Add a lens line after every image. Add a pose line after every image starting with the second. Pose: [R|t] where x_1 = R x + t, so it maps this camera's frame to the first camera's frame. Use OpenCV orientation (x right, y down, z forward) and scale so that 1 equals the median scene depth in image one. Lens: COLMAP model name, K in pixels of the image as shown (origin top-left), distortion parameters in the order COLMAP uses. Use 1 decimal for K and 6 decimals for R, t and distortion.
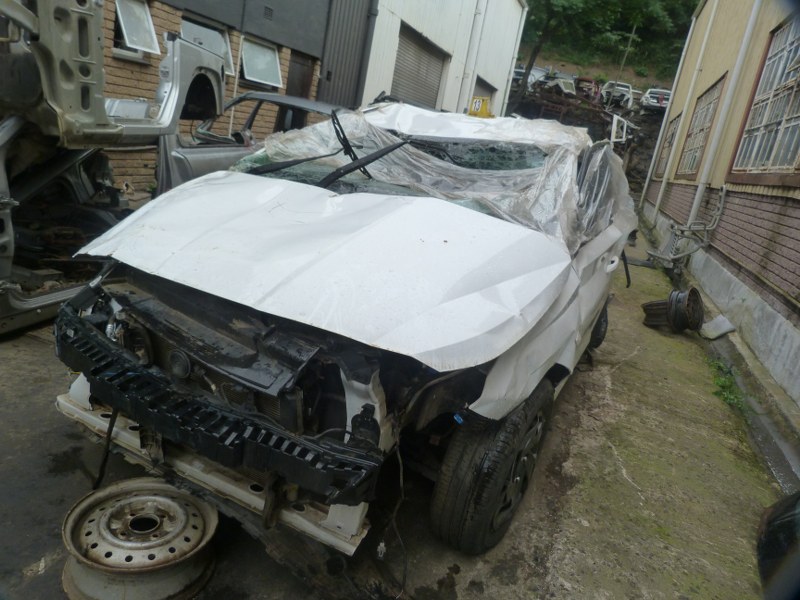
lens RADIAL K [[592.3, 0, 391.8], [0, 592.3, 298.8], [0, 0, 1]] dist [-0.045132, 0.033659]
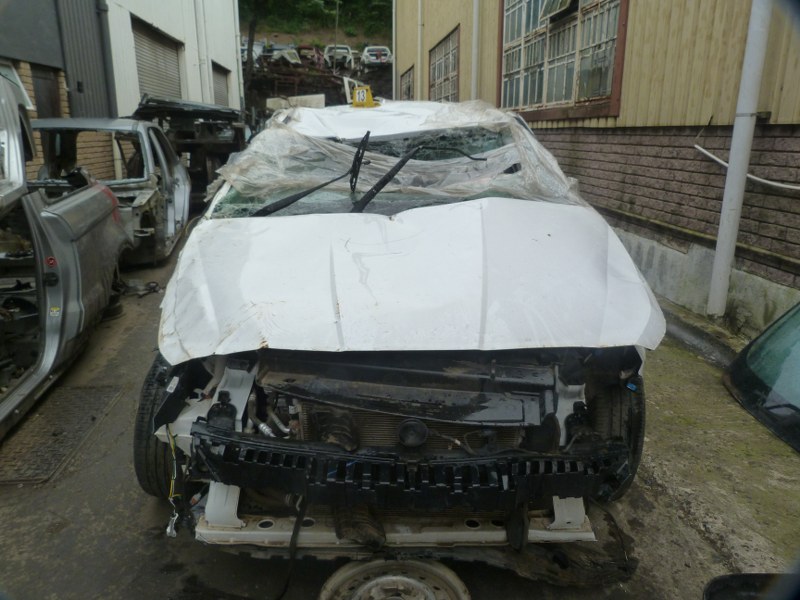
lens RADIAL K [[592.3, 0, 393.2], [0, 592.3, 298.4], [0, 0, 1]] dist [-0.045132, 0.033659]
pose [[0.888598, -0.286434, 0.358260, -0.104680], [0.272551, 0.957935, 0.089870, -0.029366], [-0.368931, 0.017785, 0.929287, 0.021771]]
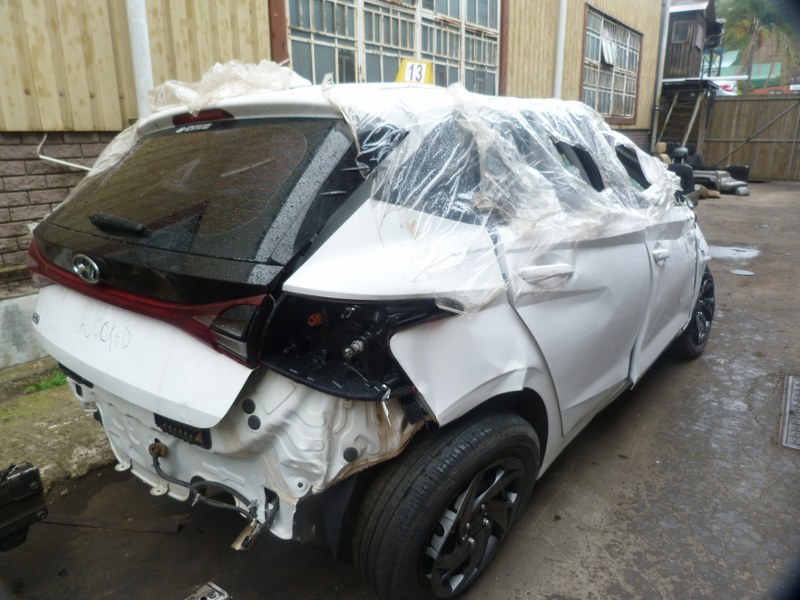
lens RADIAL K [[592.3, 0, 393.0], [0, 592.3, 301.1], [0, 0, 1]] dist [-0.045132, 0.033659]
pose [[-0.952263, -0.232781, 0.197505, 0.000594], [-0.087385, 0.827743, 0.554261, -0.184682], [-0.292505, 0.510543, -0.808570, 0.634573]]
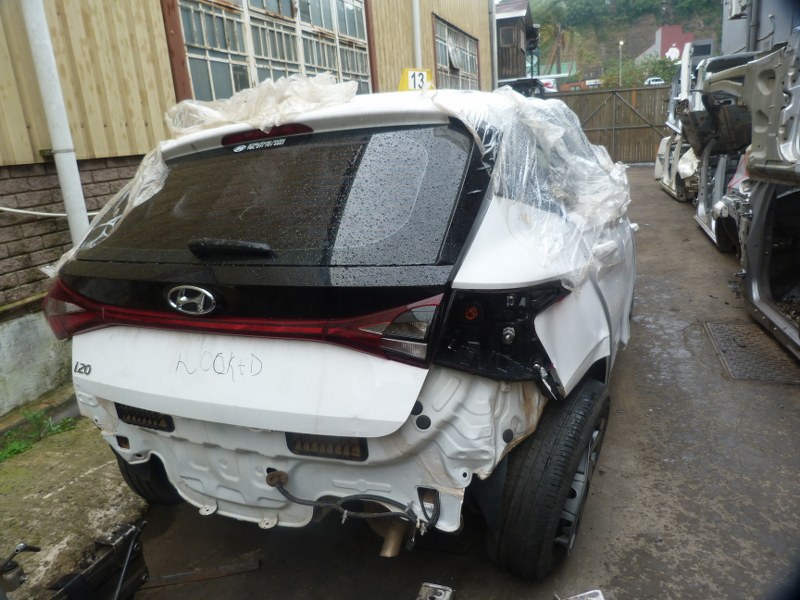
lens RADIAL K [[592.3, 0, 393.6], [0, 592.3, 300.2], [0, 0, 1]] dist [-0.045132, 0.033659]
pose [[-0.994929, -0.094057, -0.035638, 0.068255], [-0.098919, 0.850820, 0.516062, -0.178891], [-0.018217, 0.516970, -0.855810, 0.653451]]
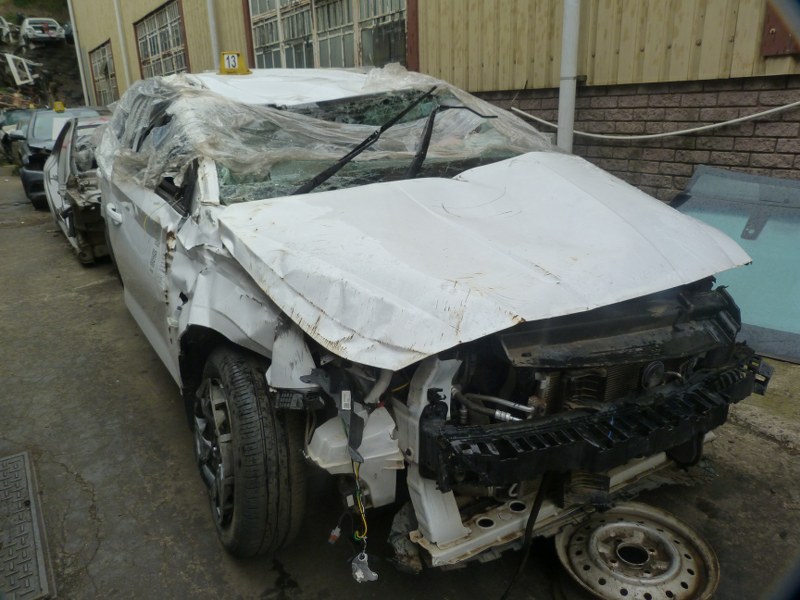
lens RADIAL K [[592.3, 0, 392.4], [0, 592.3, 297.9], [0, 0, 1]] dist [-0.045132, 0.033659]
pose [[0.572521, -0.431904, 0.696906, -0.191324], [0.351394, 0.897235, 0.267380, -0.063879], [-0.740771, 0.091808, 0.665455, 0.105819]]
